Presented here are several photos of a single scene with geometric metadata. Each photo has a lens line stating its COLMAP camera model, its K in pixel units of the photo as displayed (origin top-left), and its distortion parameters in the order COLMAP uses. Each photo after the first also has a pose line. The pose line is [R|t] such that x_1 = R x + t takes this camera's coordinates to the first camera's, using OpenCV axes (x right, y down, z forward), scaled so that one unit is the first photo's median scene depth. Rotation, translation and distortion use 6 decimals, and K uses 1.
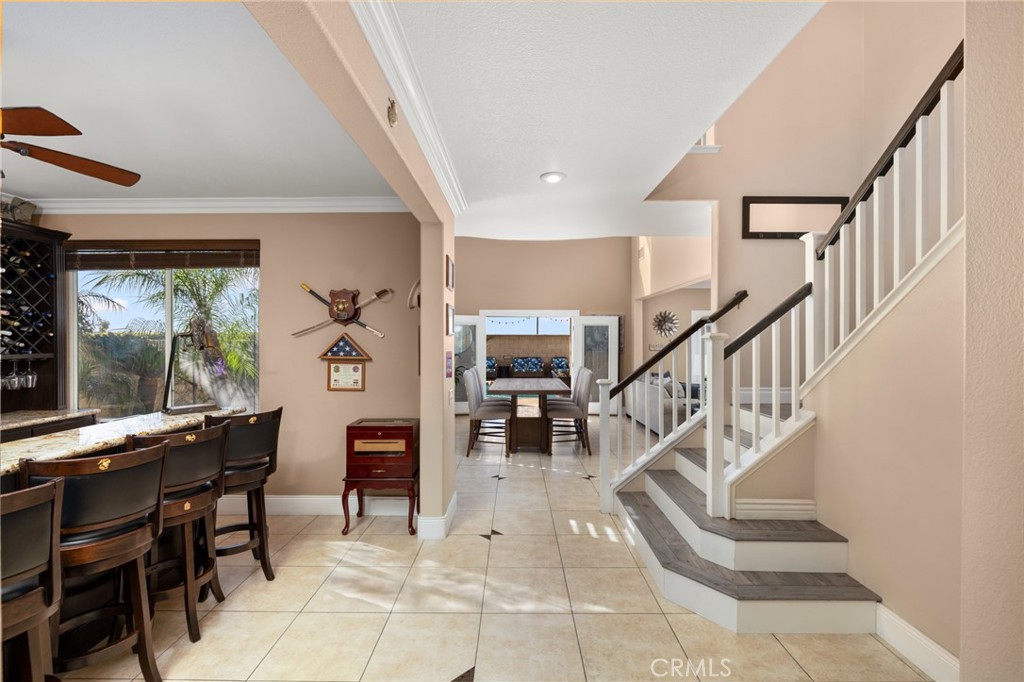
lens RADIAL K [[443.3, 0, 510.8], [0, 443.3, 340.5], [0, 0, 1]] dist [-0.001379, -0.000195]
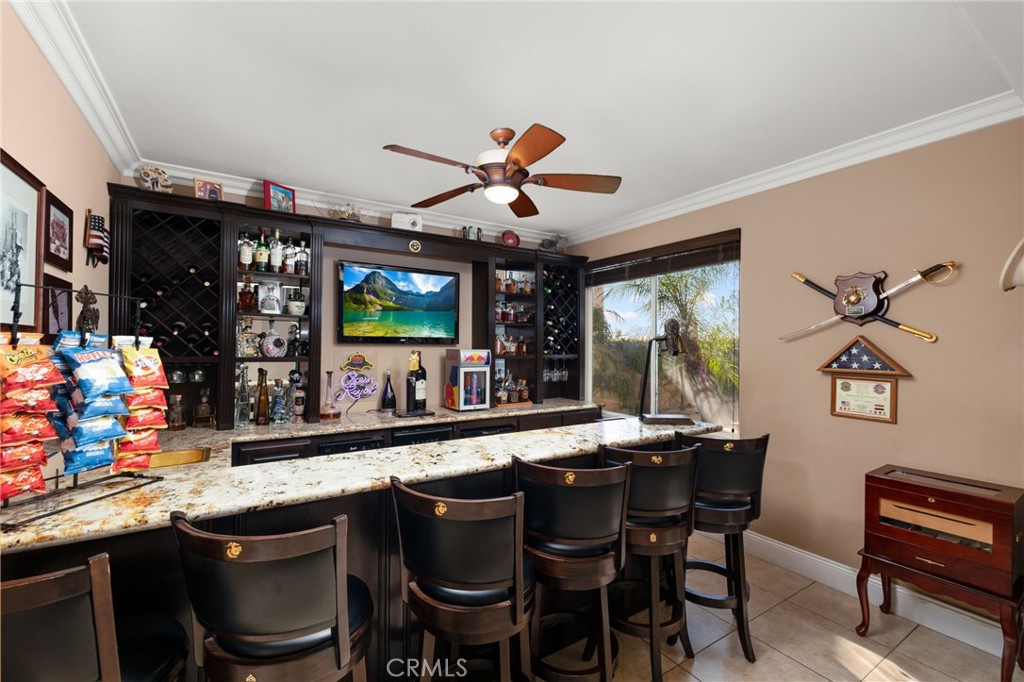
lens RADIAL K [[424.5, 0, 516.6], [0, 424.5, 342.3], [0, 0, 1]] dist [-0.001052, 0.000265]
pose [[0.536711, 0.001071, -0.843766, -0.118060], [-0.008894, 0.999951, -0.004388, 0.000988], [0.843720, 0.009860, 0.536694, 0.217625]]
